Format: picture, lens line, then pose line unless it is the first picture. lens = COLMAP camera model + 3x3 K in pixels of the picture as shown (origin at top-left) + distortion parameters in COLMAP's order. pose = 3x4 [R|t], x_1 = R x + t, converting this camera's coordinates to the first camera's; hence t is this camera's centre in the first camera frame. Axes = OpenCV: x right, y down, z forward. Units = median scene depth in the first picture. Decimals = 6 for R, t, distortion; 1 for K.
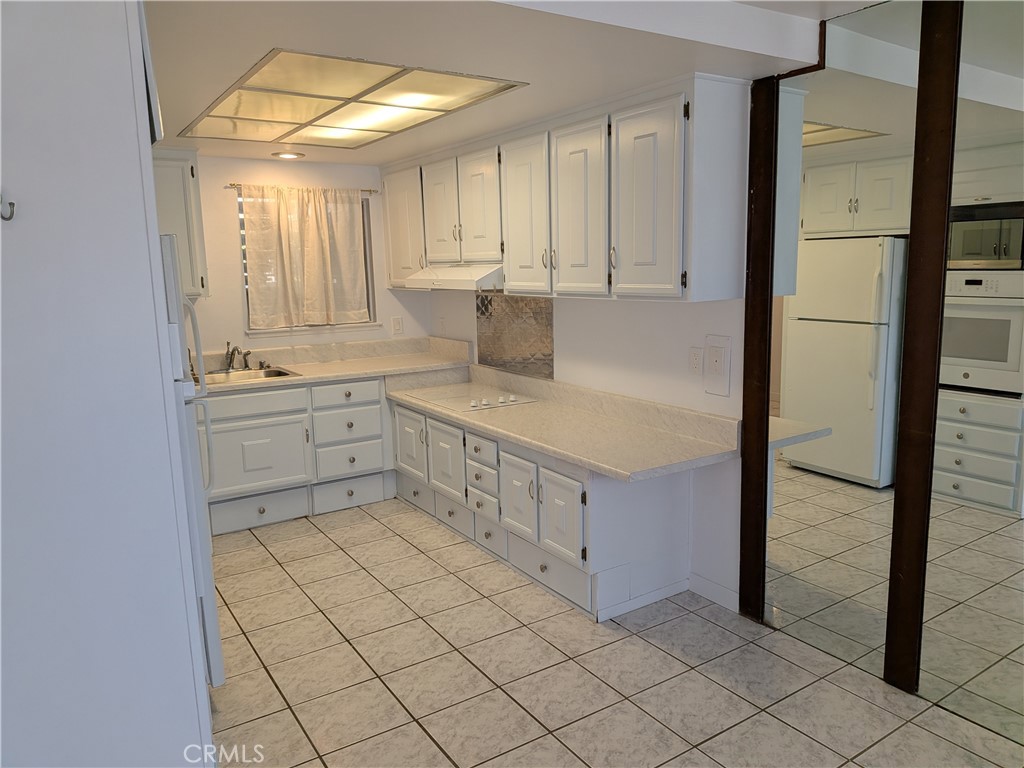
lens RADIAL K [[740.7, 0, 550.8], [0, 740.7, 378.6], [0, 0, 1]] dist [0.072485, -0.145387]
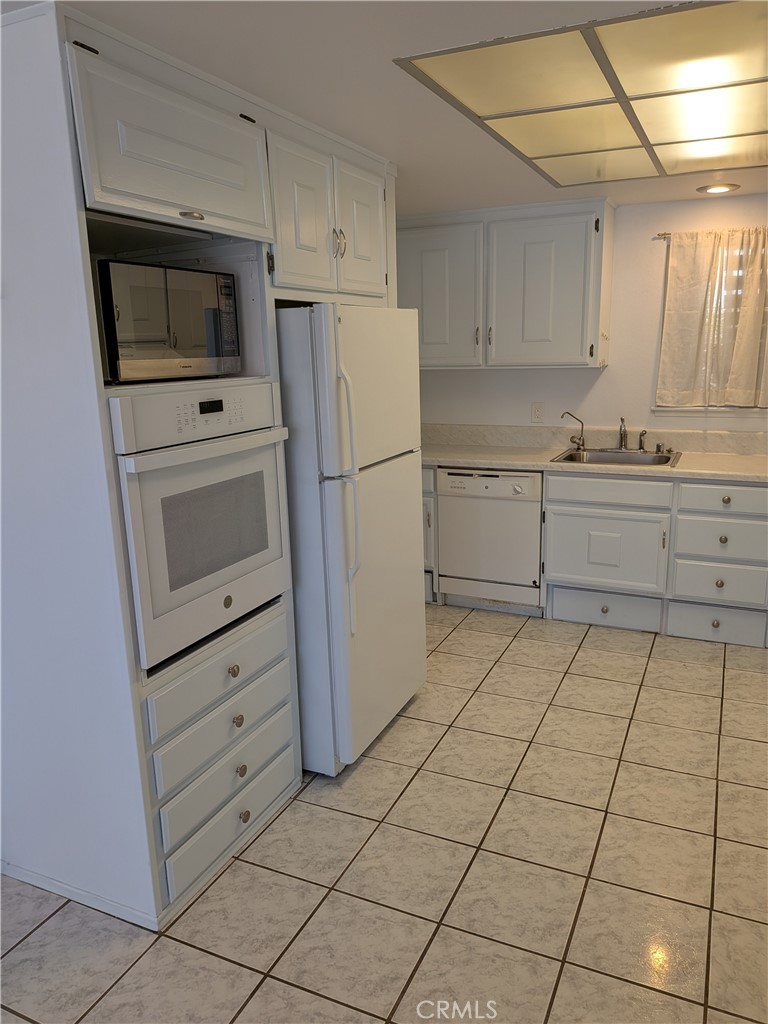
lens RADIAL K [[740.7, 0, 384.0], [0, 740.7, 512.0], [0, 0, 1]] dist [0.072485, -0.145387]
pose [[0.497436, 0.198852, -0.844402, 0.206199], [-0.119955, 0.979790, 0.160070, -0.048198], [0.859167, 0.021666, 0.511236, 0.301960]]
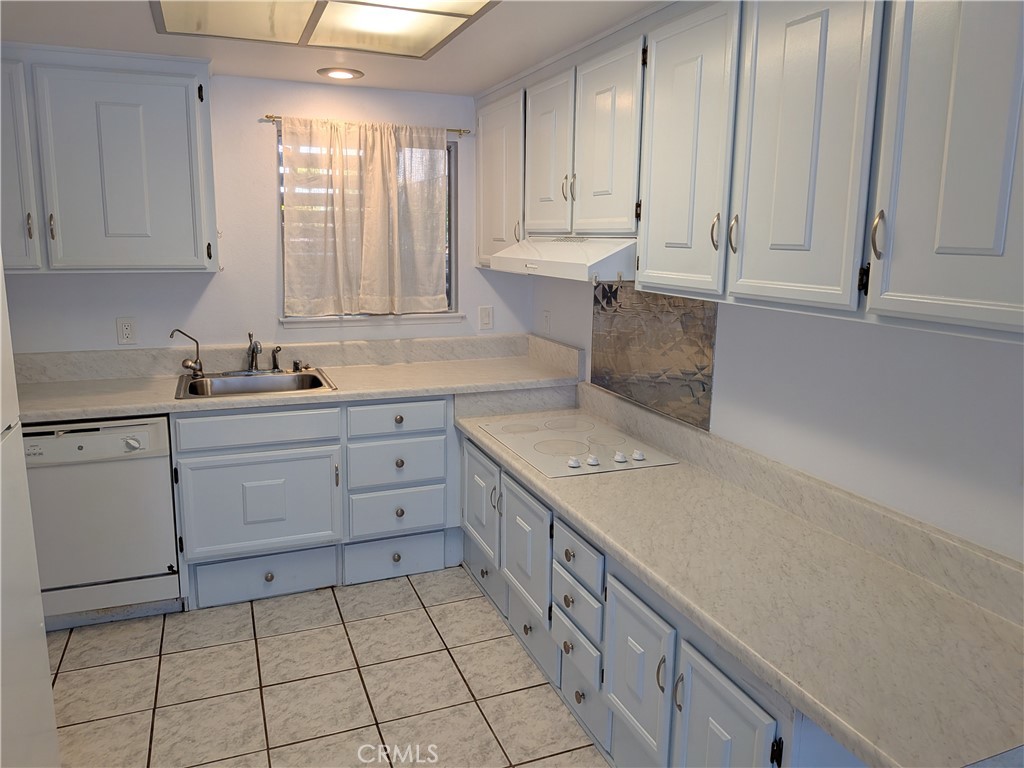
lens RADIAL K [[739.3, 0, 510.4], [0, 739.3, 357.7], [0, 0, 1]] dist [0.089112, -0.148454]
pose [[0.971944, 0.068848, -0.224910, -0.020106], [-0.066371, 0.997622, 0.018564, -0.056500], [0.225654, -0.003116, 0.974203, 0.351145]]
